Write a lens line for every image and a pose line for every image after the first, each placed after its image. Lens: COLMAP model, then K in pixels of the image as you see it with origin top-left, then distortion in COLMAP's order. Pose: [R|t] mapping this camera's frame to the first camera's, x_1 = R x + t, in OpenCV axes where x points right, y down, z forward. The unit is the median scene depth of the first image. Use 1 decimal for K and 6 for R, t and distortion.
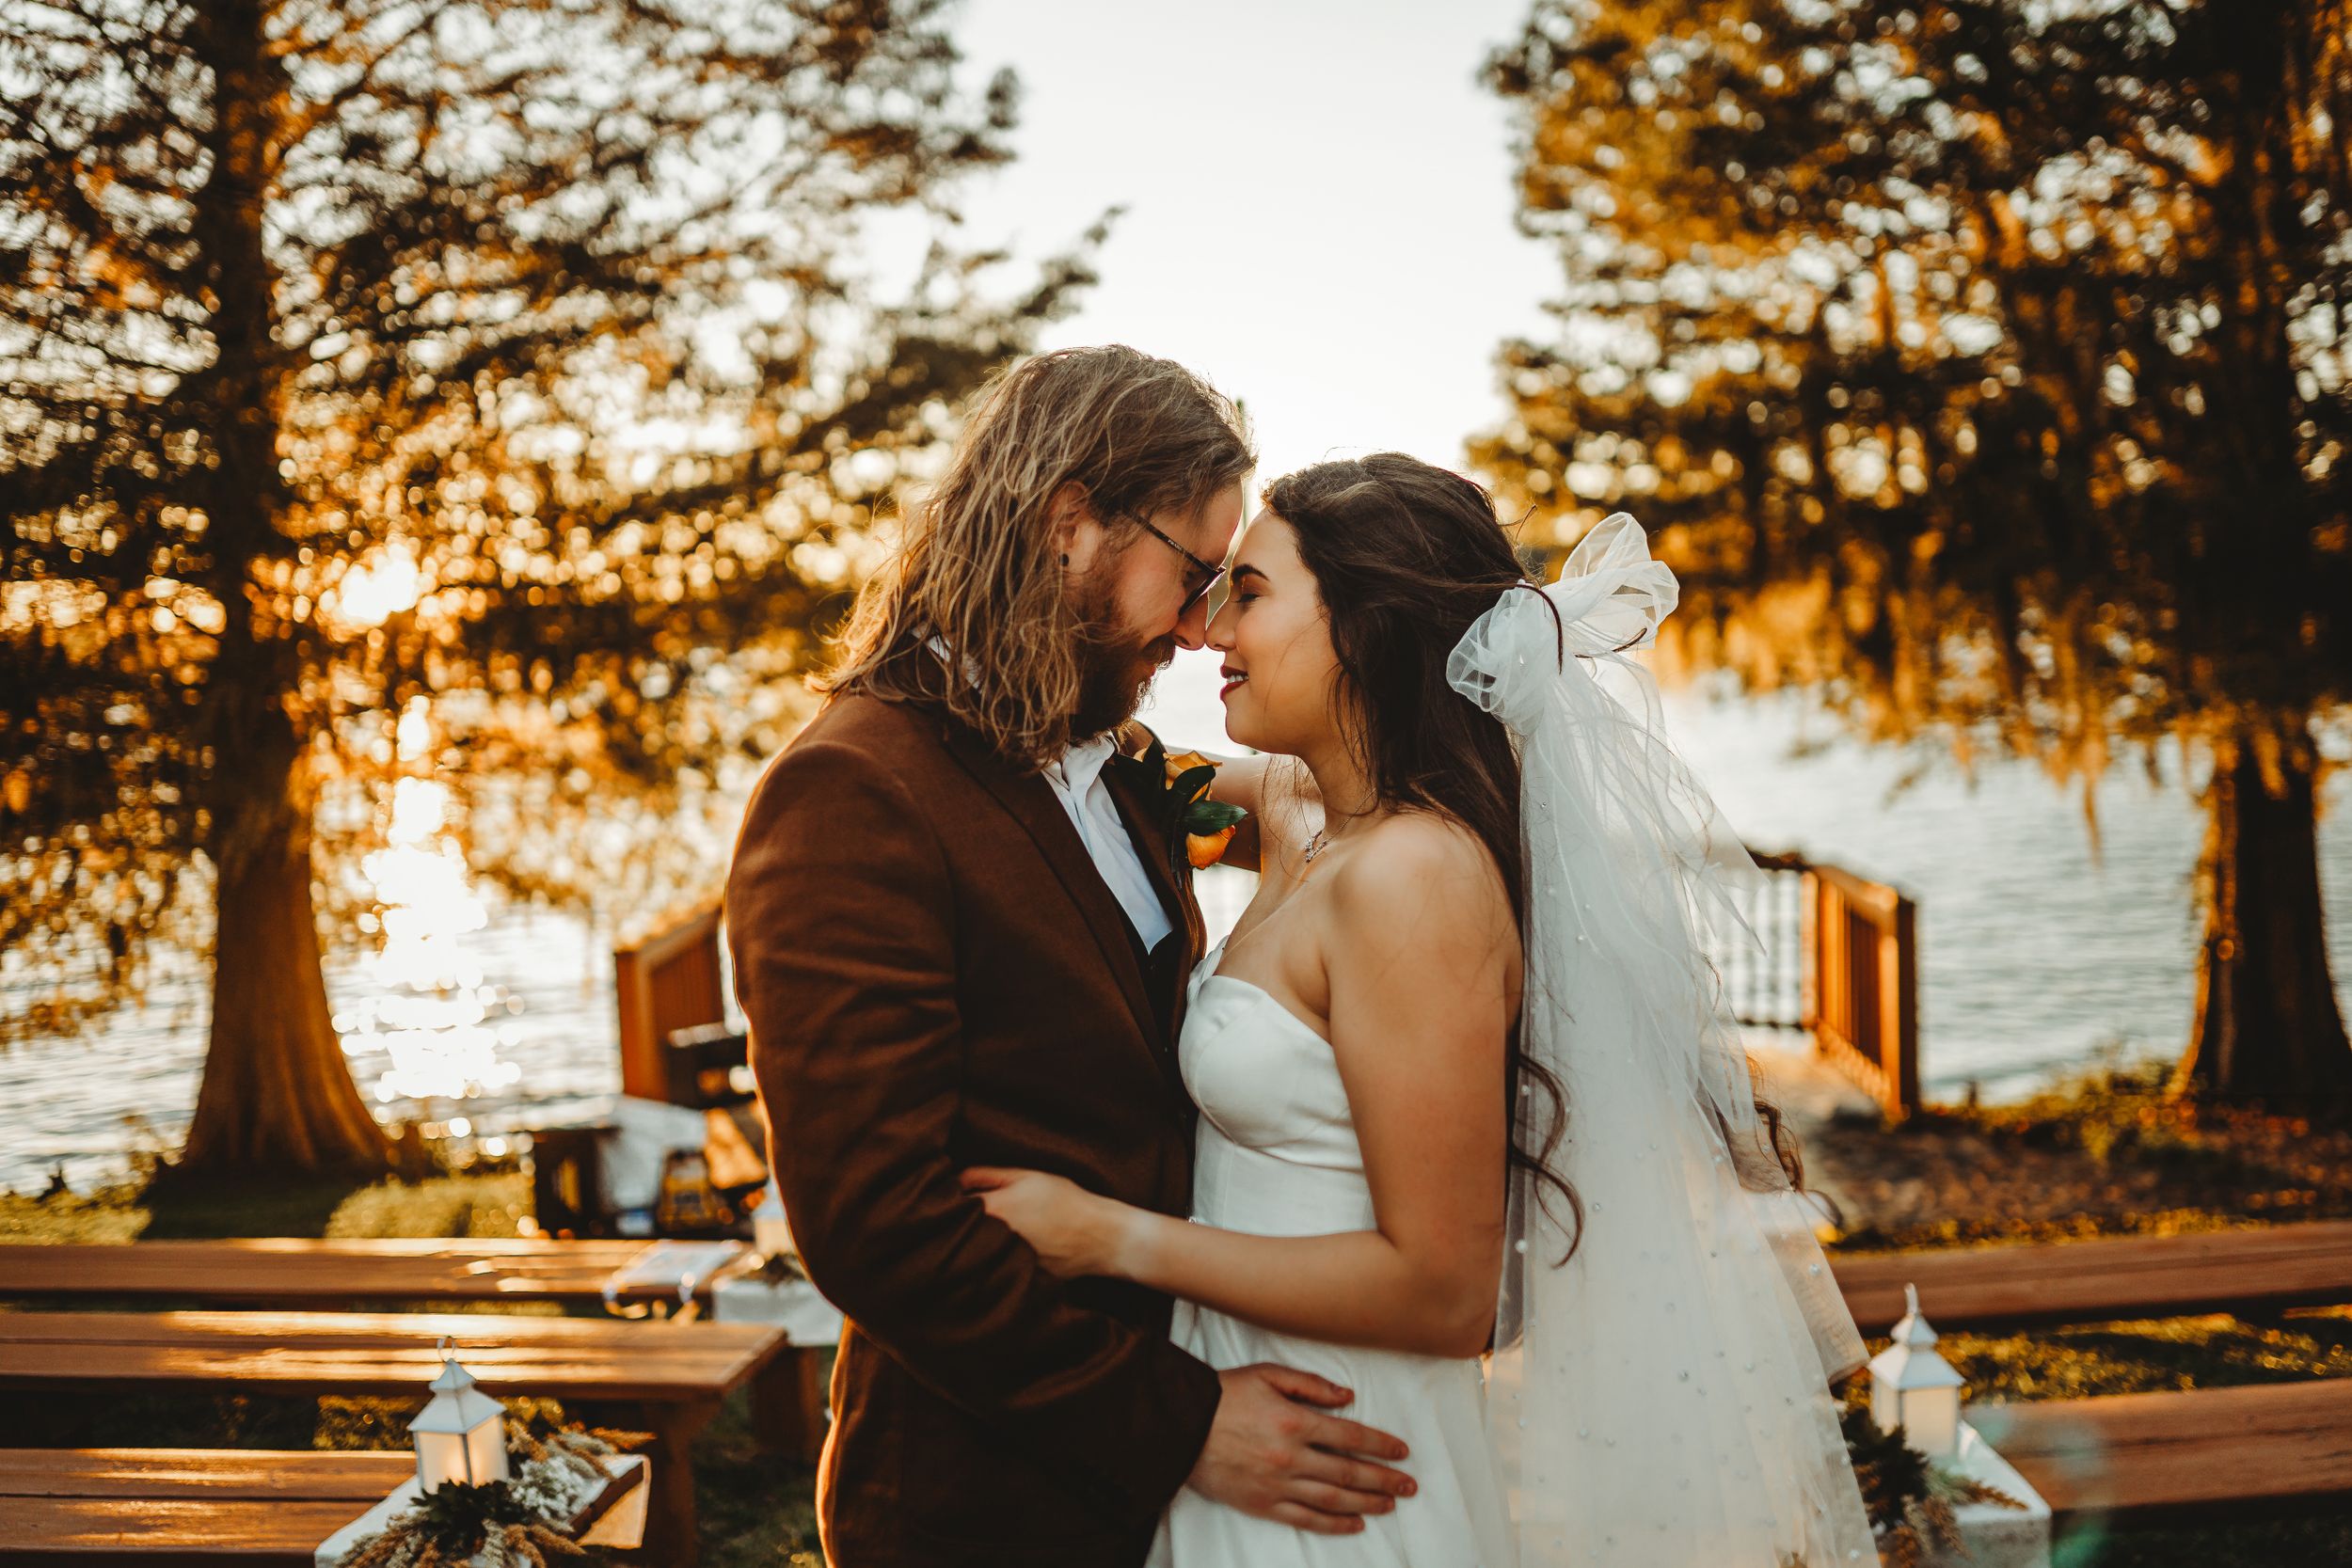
lens RADIAL K [[2114.9, 0, 1170.8], [0, 2114.9, 772.9], [0, 0, 1]] dist [-0.015575, 0.034488]
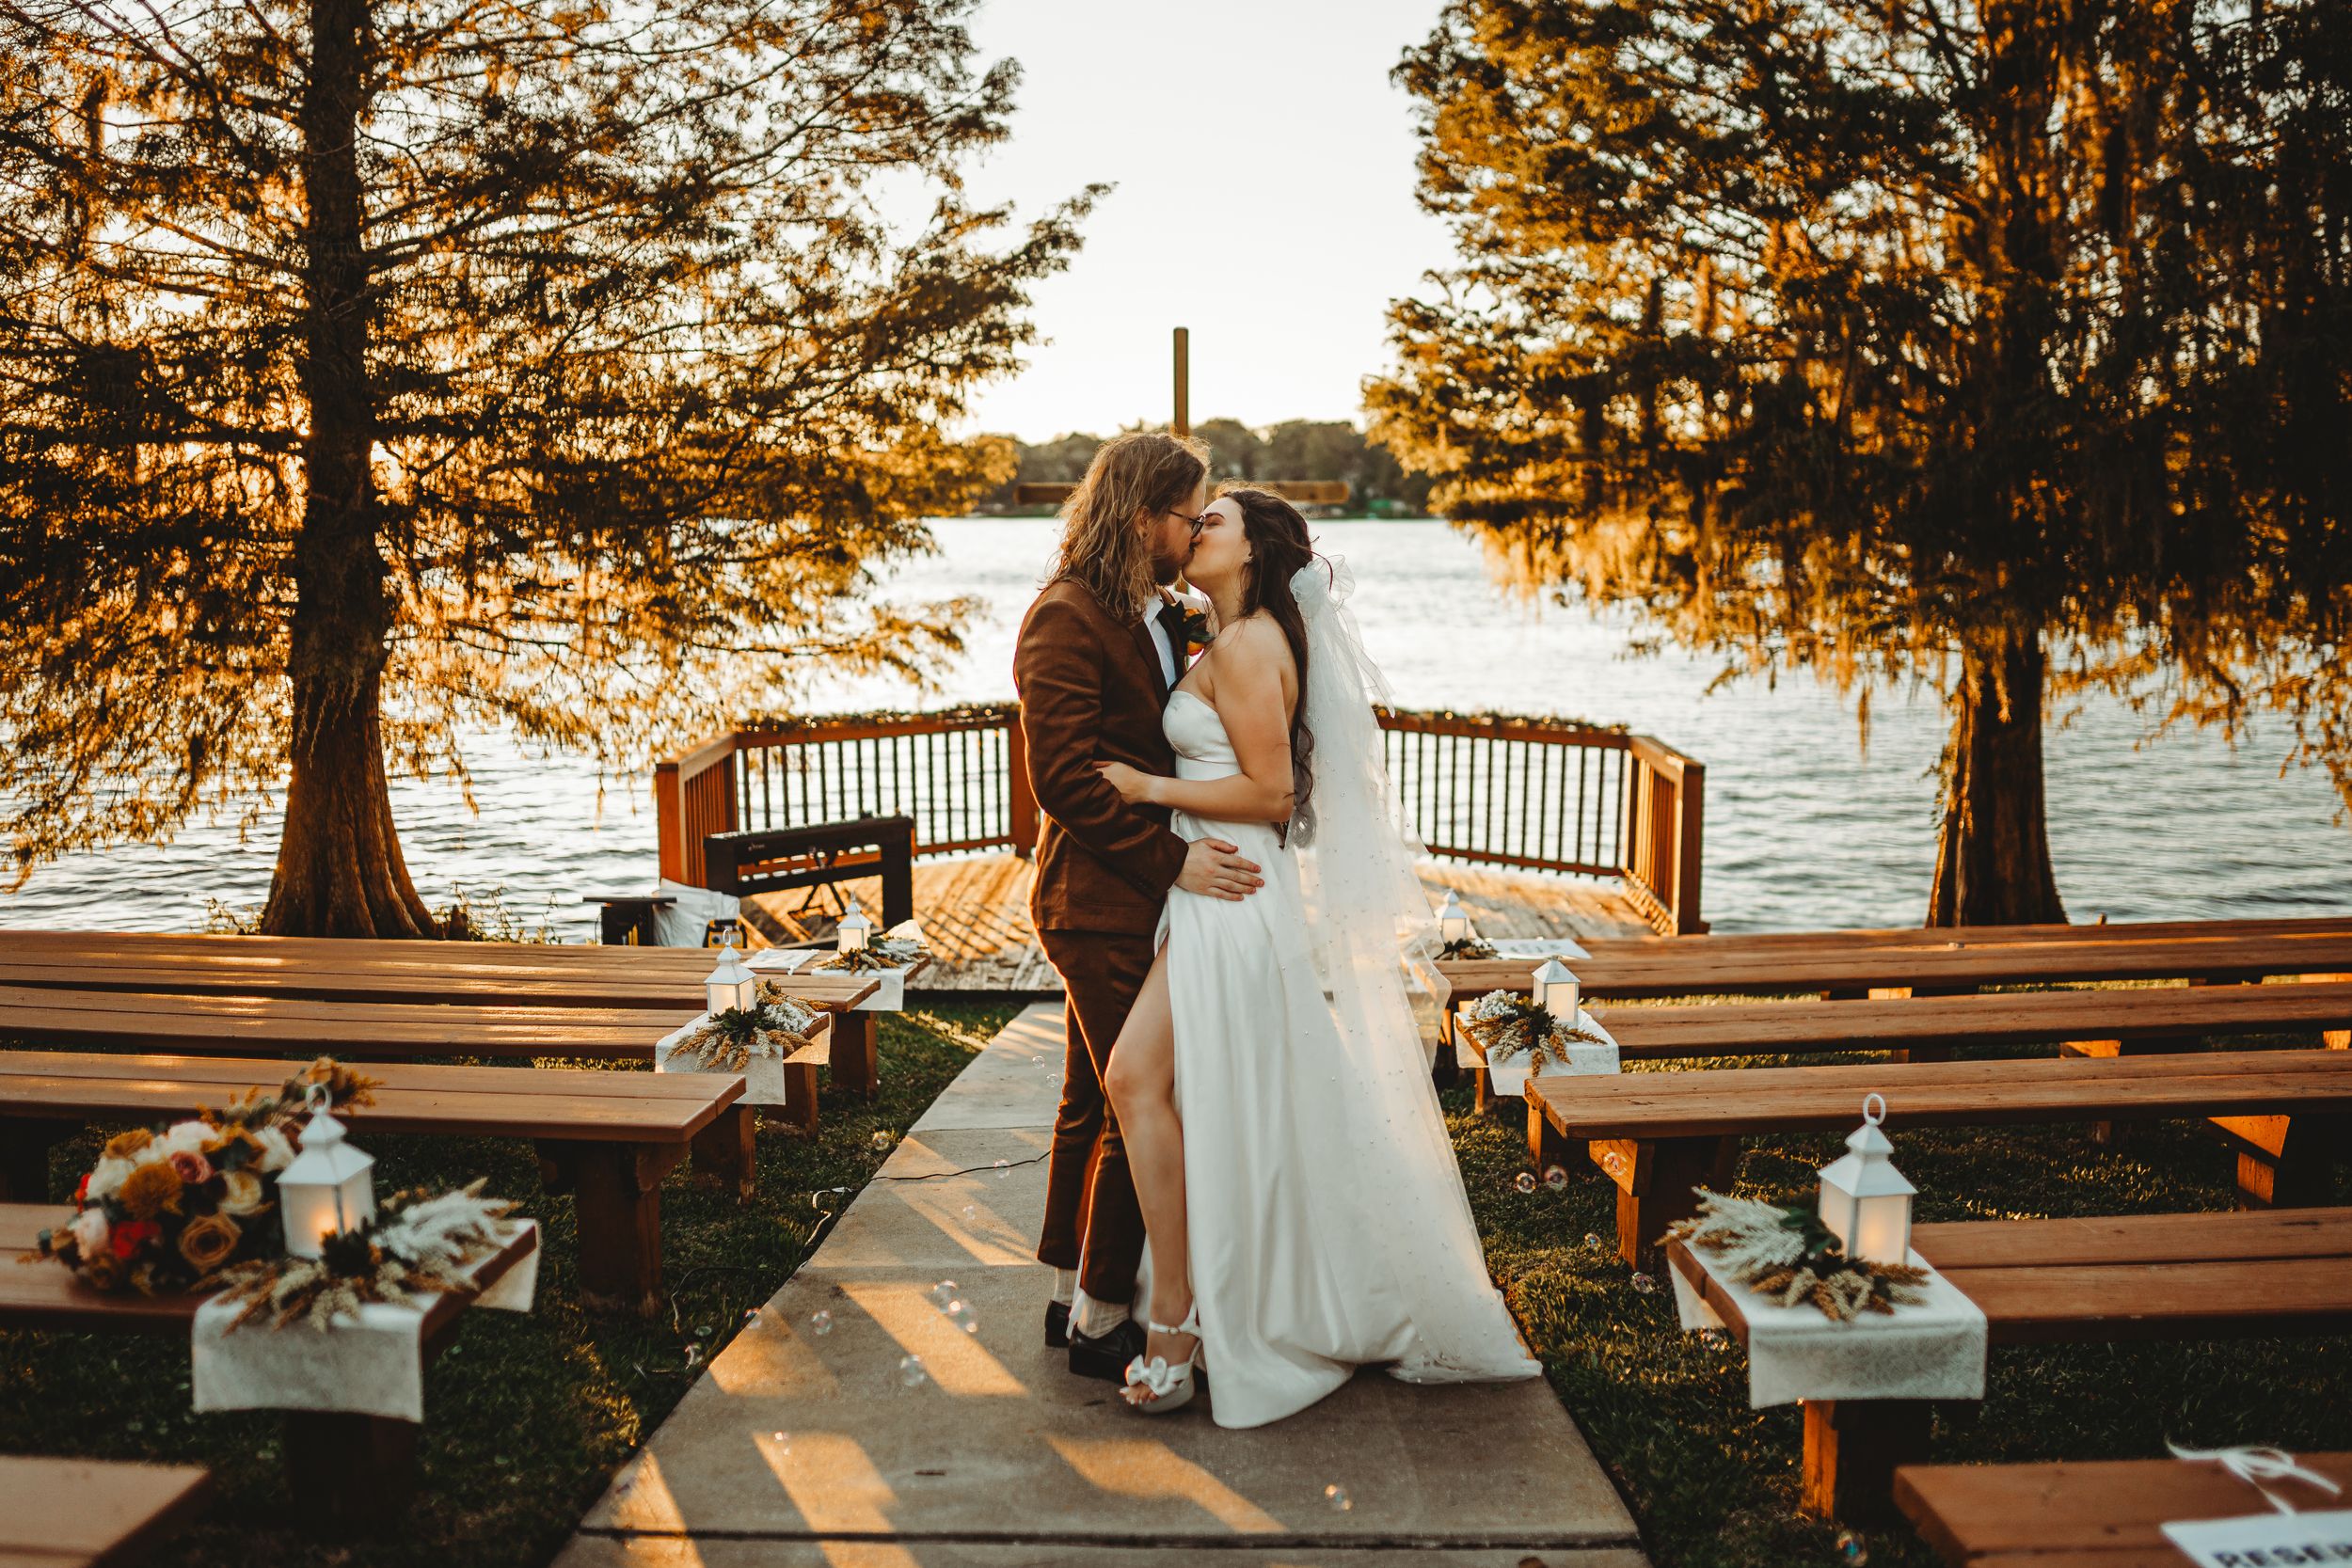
lens RADIAL K [[2114.9, 0, 1151.7], [0, 2114.9, 716.0], [0, 0, 1]] dist [-0.015575, 0.034488]
pose [[0.998548, 0.042997, 0.032460, -0.017306], [-0.043845, 0.998703, 0.025882, 0.010196], [-0.031305, -0.027267, 0.999138, -0.240460]]
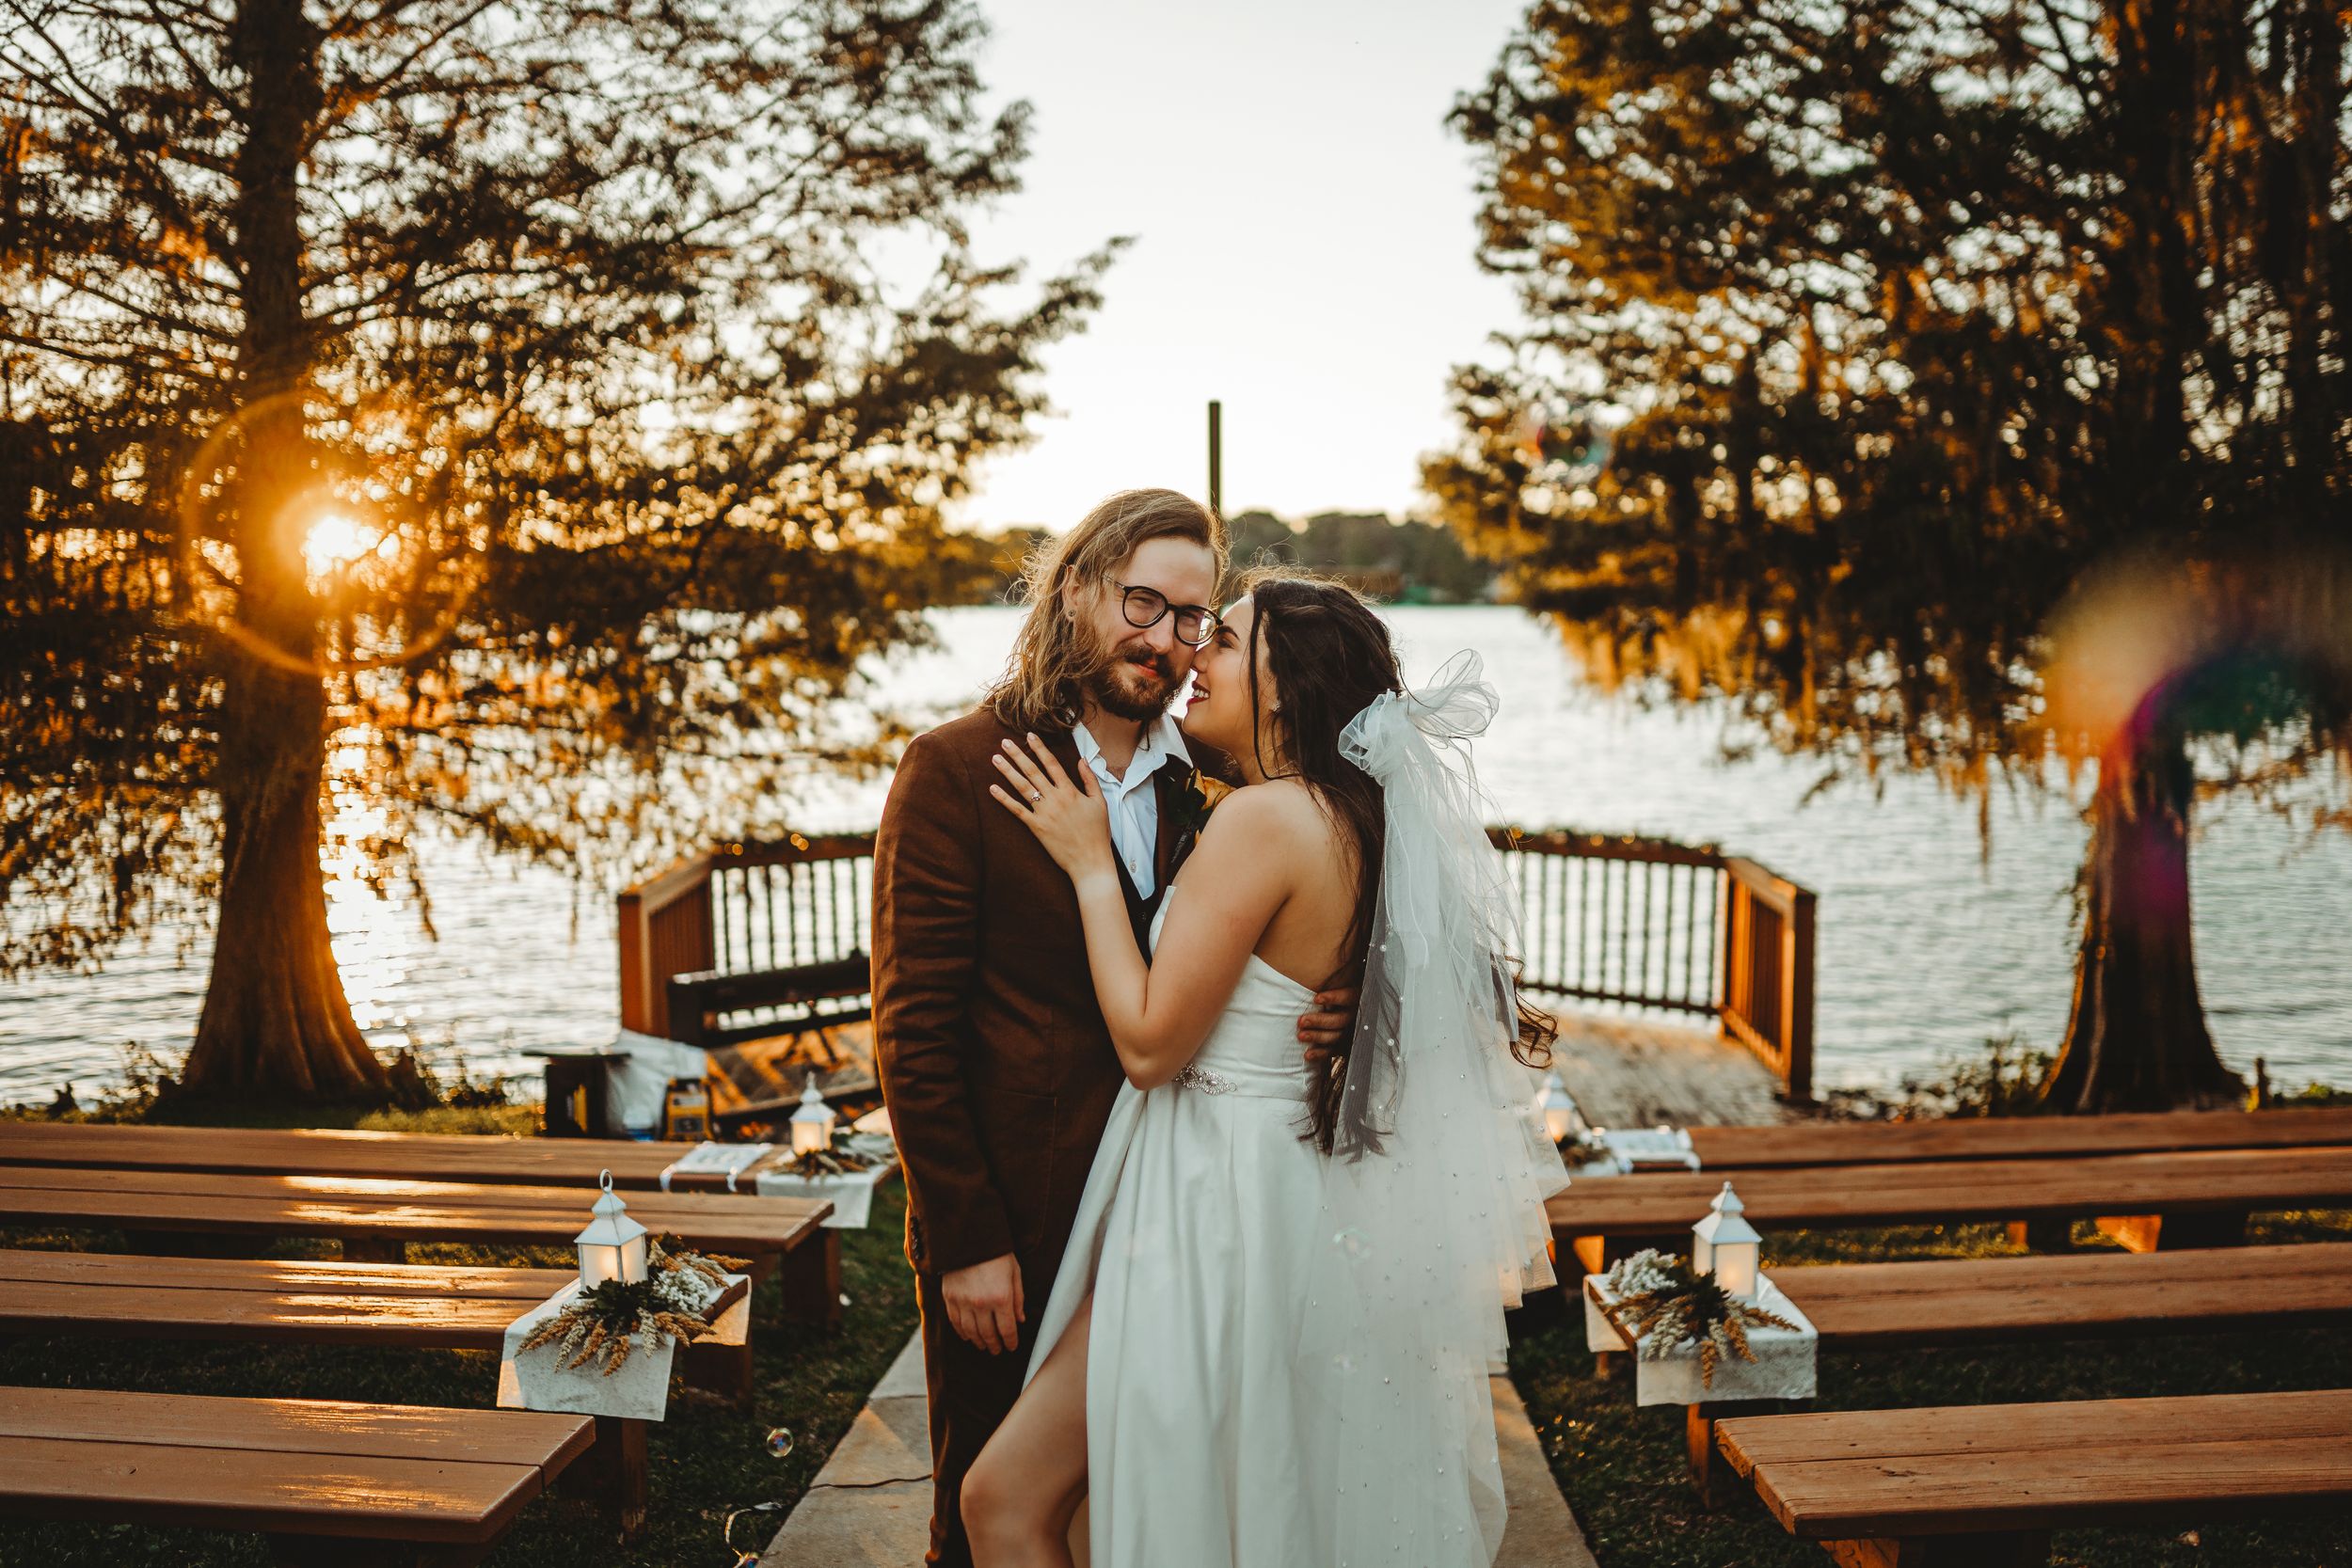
lens RADIAL K [[2114.9, 0, 1179.1], [0, 2114.9, 736.9], [0, 0, 1]] dist [-0.015575, 0.034488]
pose [[0.998777, 0.040954, 0.027684, -0.011122], [-0.040775, 0.999144, -0.007008, -0.001292], [-0.027947, 0.005871, 0.999592, -0.087015]]
